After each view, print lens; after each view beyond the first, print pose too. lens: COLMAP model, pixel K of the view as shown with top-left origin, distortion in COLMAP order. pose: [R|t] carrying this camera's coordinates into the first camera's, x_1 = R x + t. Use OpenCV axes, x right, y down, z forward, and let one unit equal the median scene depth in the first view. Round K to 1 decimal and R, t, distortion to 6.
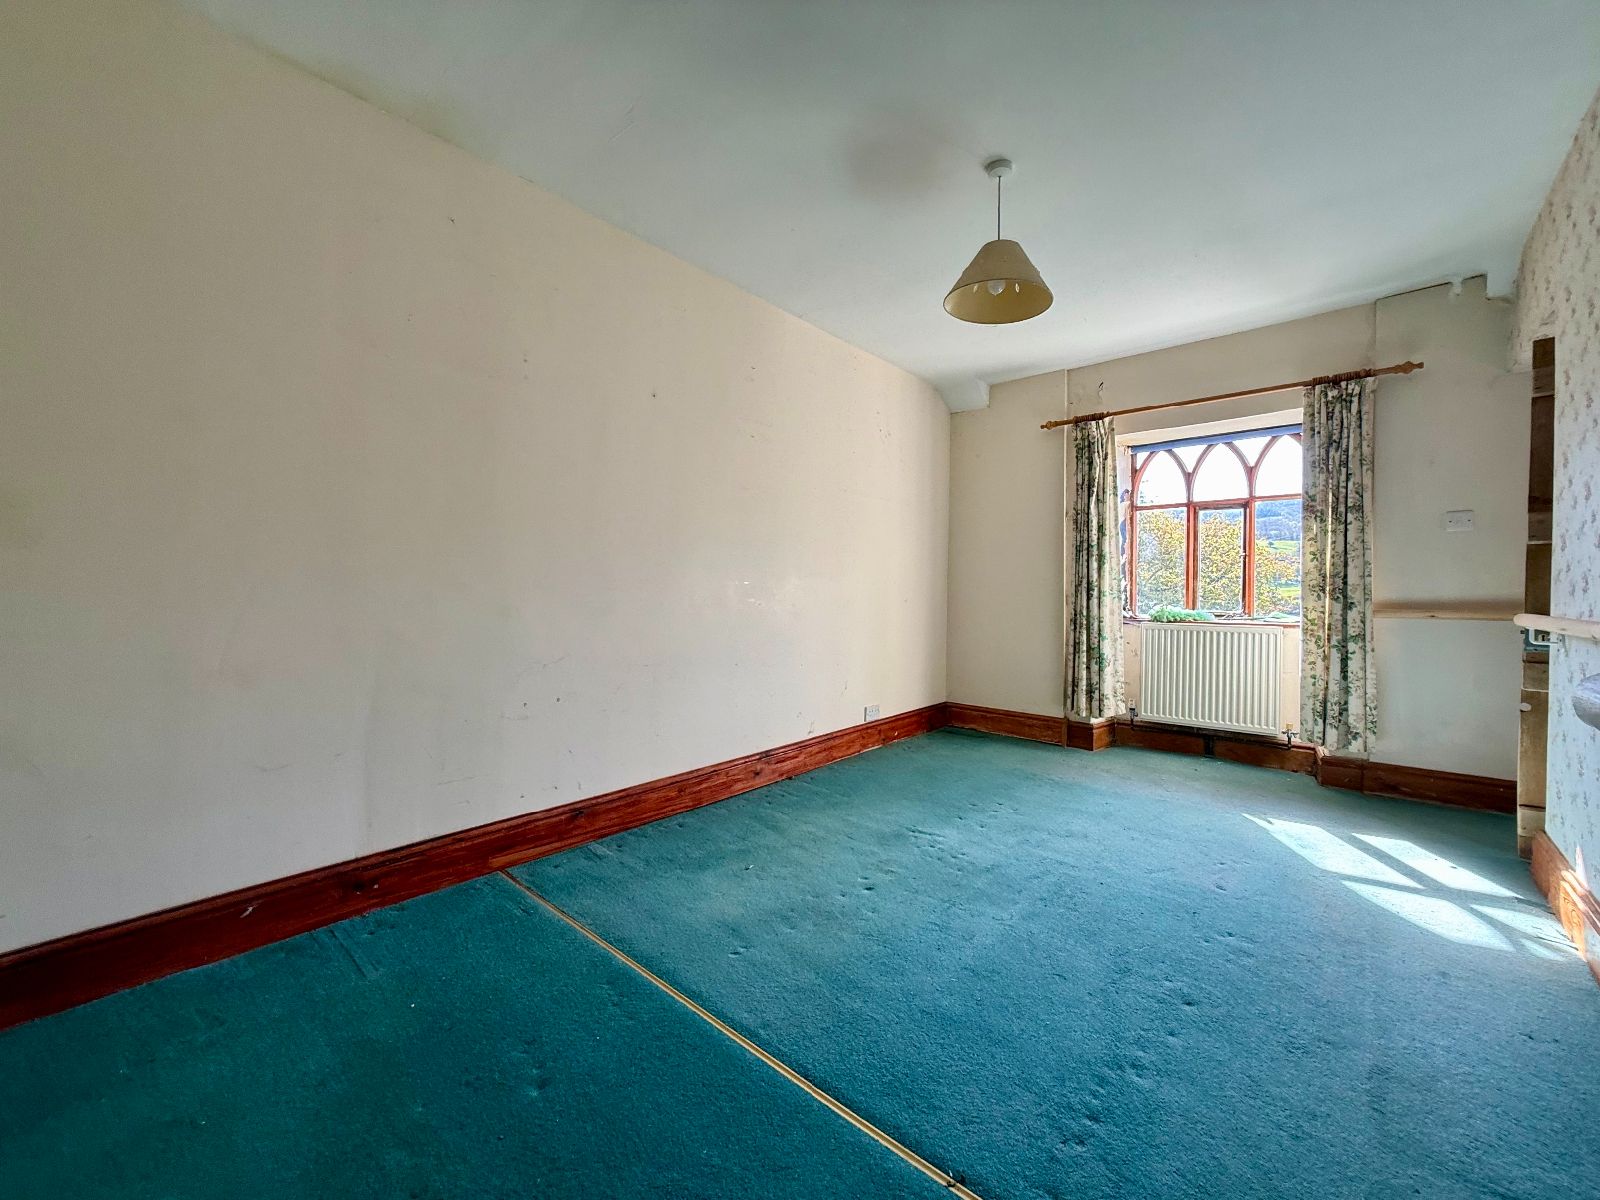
lens RADIAL K [[647.5, 0, 806.6], [0, 647.5, 600.6], [0, 0, 1]] dist [-0.000473, -0.000009]
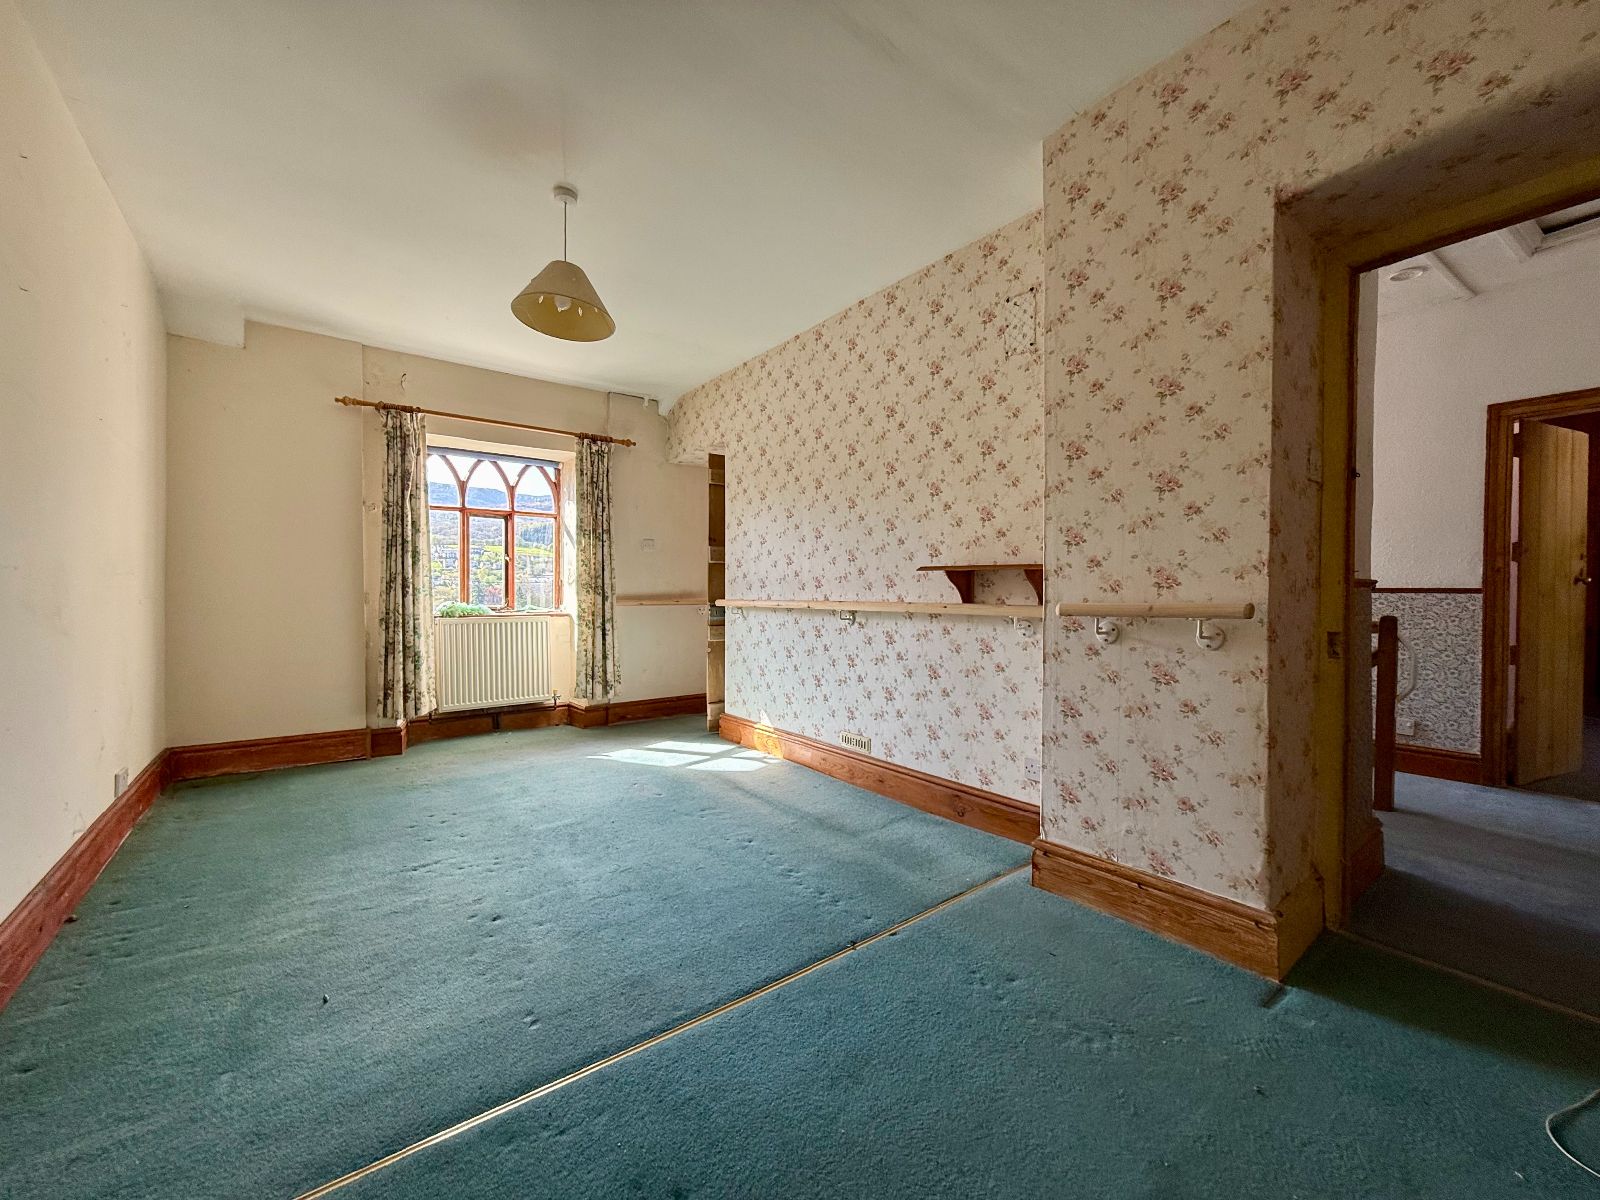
lens RADIAL K [[647.5, 0, 806.6], [0, 647.5, 600.6], [0, 0, 1]] dist [-0.000473, -0.000009]
pose [[0.178322, -0.015940, 0.983843, -0.413240], [0.016965, 0.999770, 0.013123, 0.001658], [-0.983826, 0.014351, 0.178552, 0.245082]]
